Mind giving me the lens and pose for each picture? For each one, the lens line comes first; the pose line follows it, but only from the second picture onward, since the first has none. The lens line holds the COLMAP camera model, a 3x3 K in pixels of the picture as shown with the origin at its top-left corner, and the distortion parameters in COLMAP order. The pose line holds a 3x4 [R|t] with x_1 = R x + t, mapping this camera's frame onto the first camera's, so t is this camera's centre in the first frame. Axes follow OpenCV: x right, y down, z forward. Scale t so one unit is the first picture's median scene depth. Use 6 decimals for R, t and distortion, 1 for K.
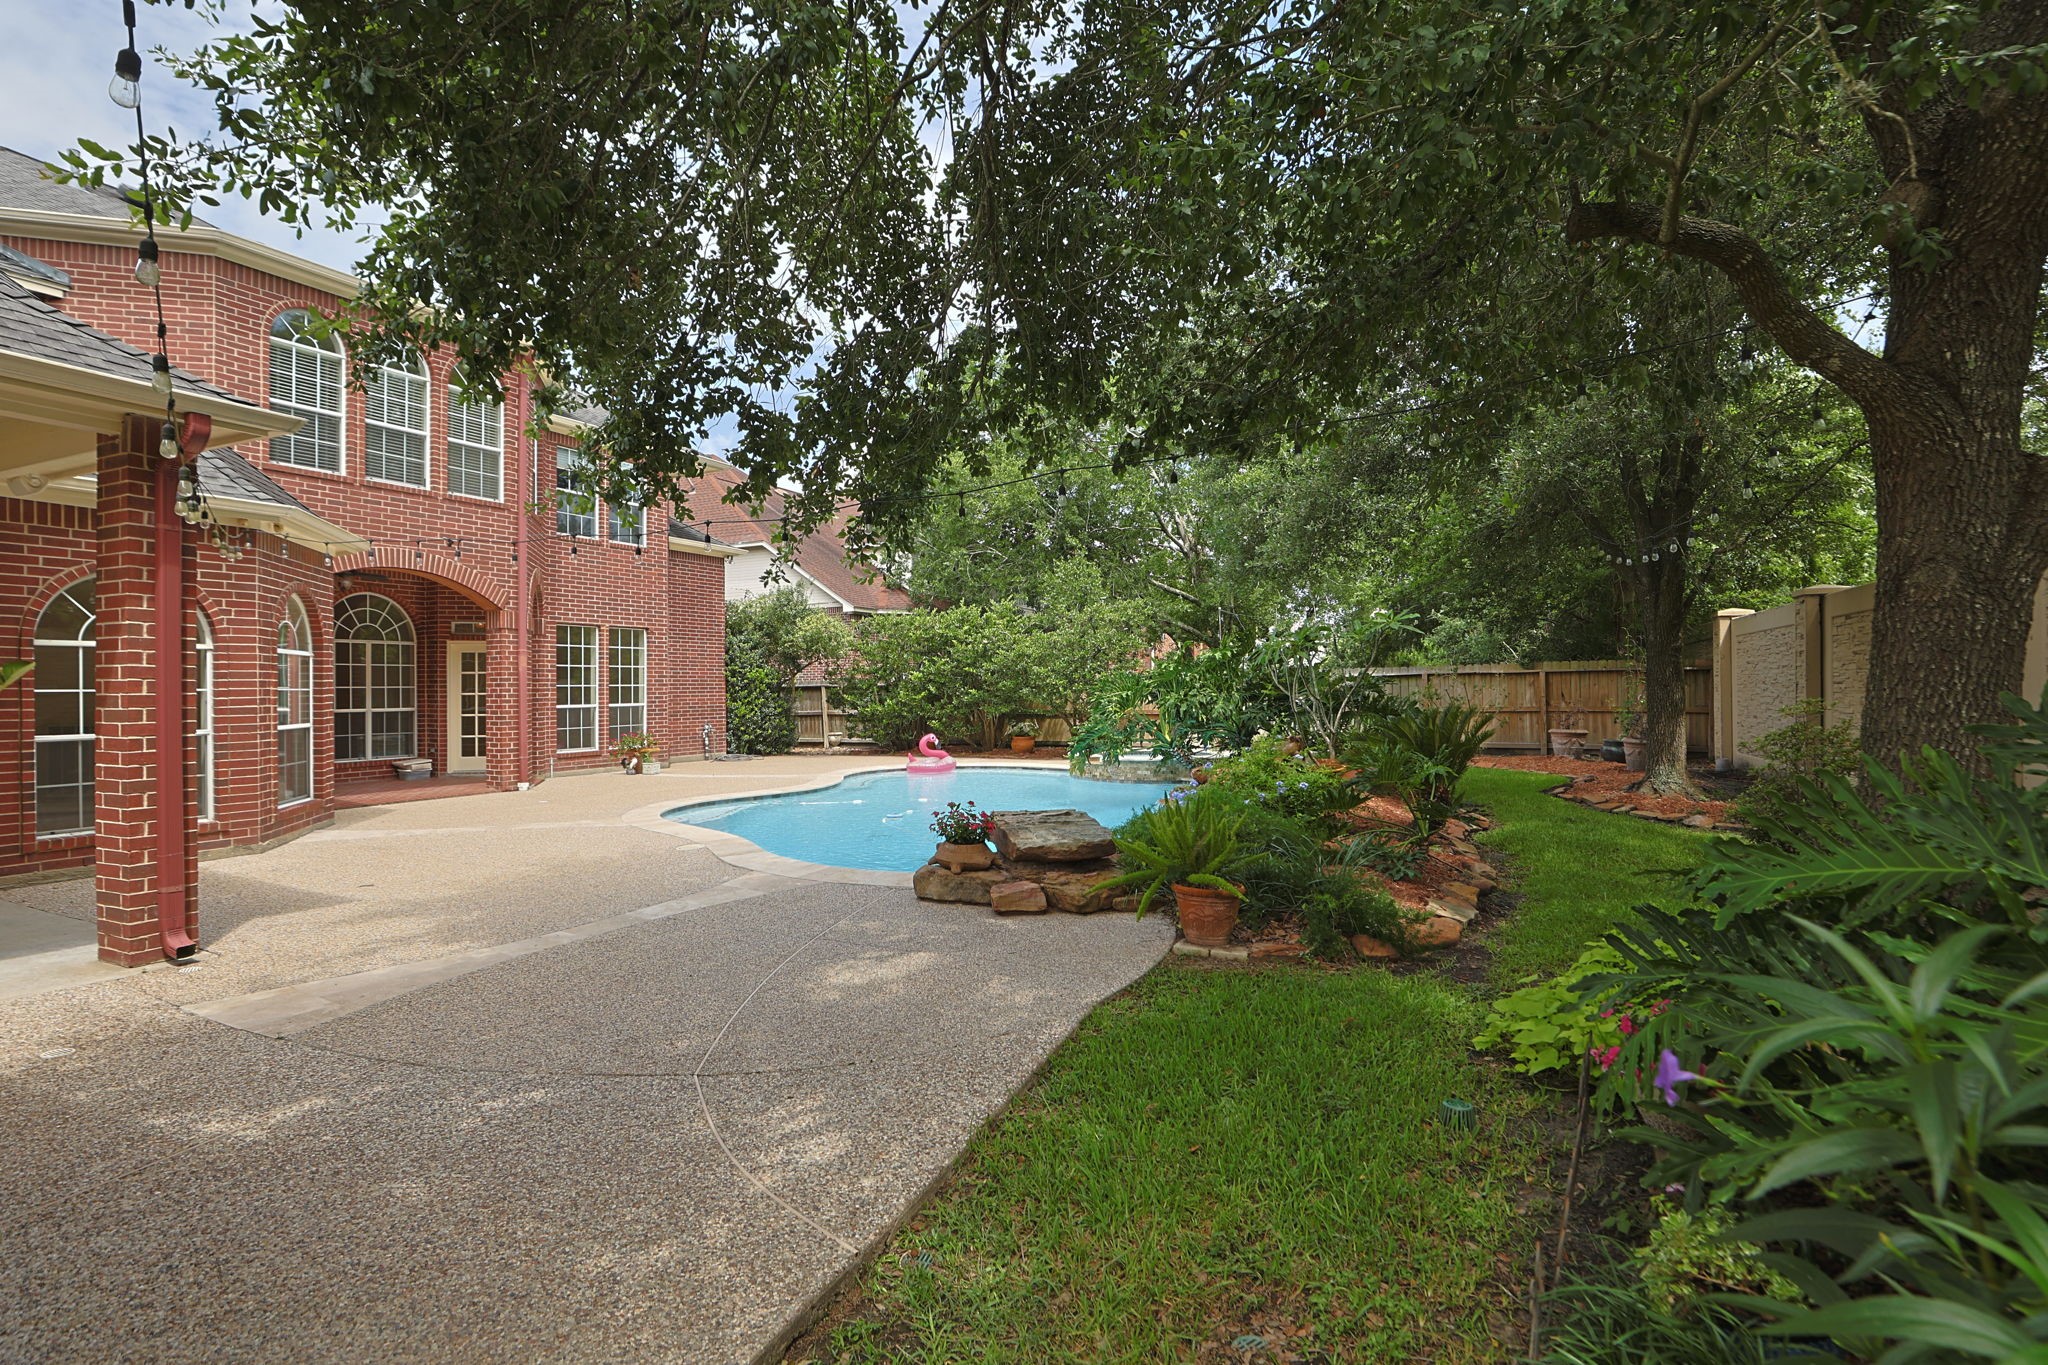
lens RADIAL K [[981.7, 0, 1024.0], [0, 981.7, 682.5], [0, 0, 1]] dist [-0.038353, 0.001090]
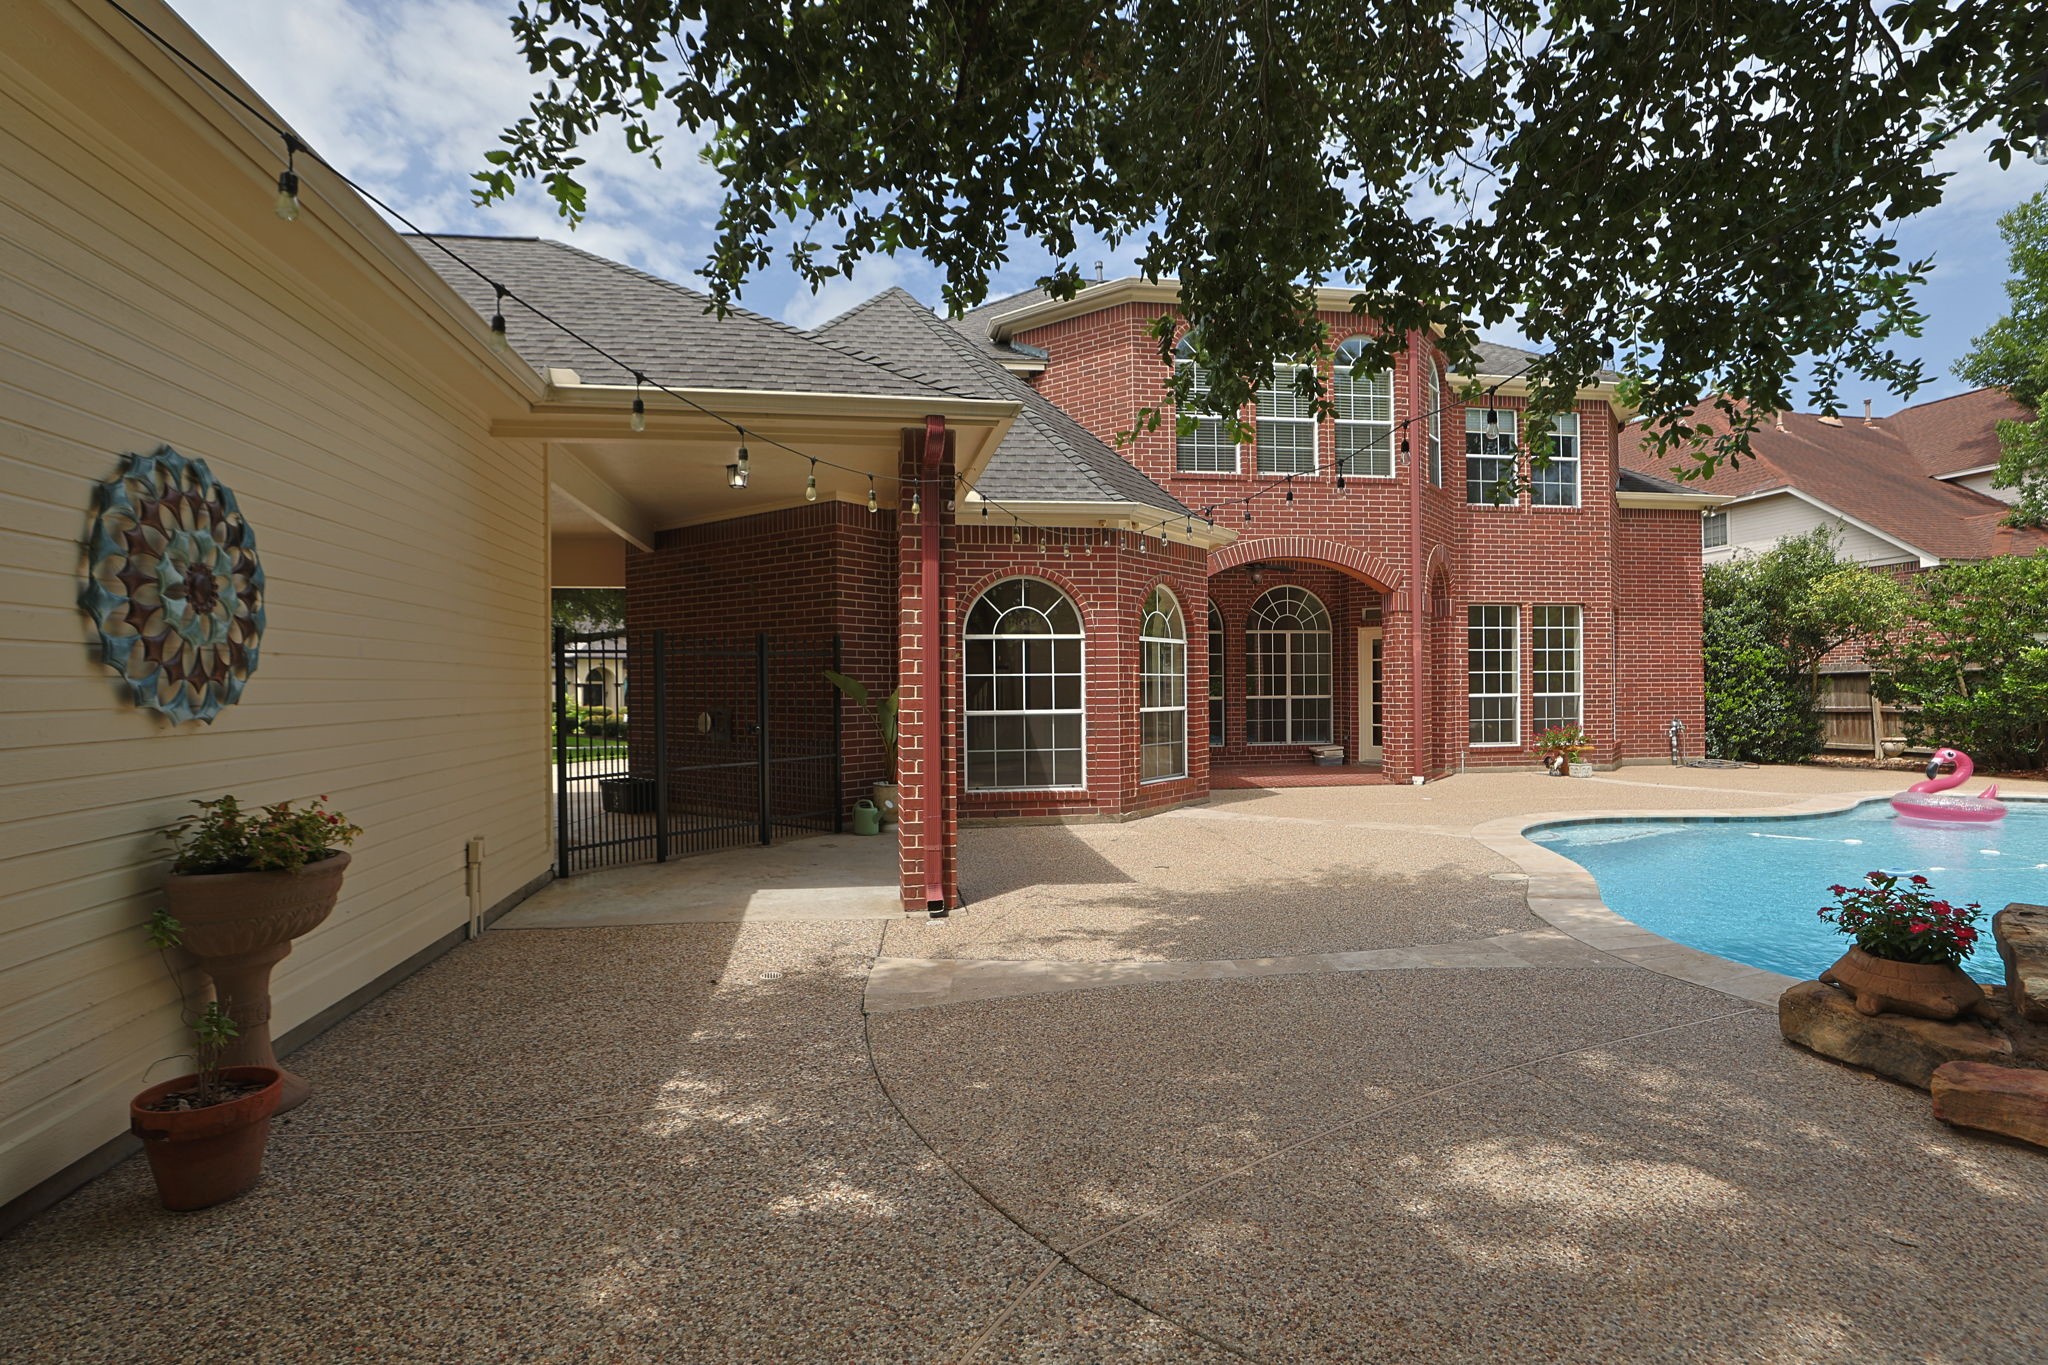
lens RADIAL K [[981.7, 0, 1024.0], [0, 981.7, 682.5], [0, 0, 1]] dist [-0.038353, 0.001090]
pose [[0.559990, -0.002158, -0.828496, 0.046844], [0.007754, 0.999966, 0.002637, 0.008487], [0.828463, -0.007901, 0.559988, 0.176731]]
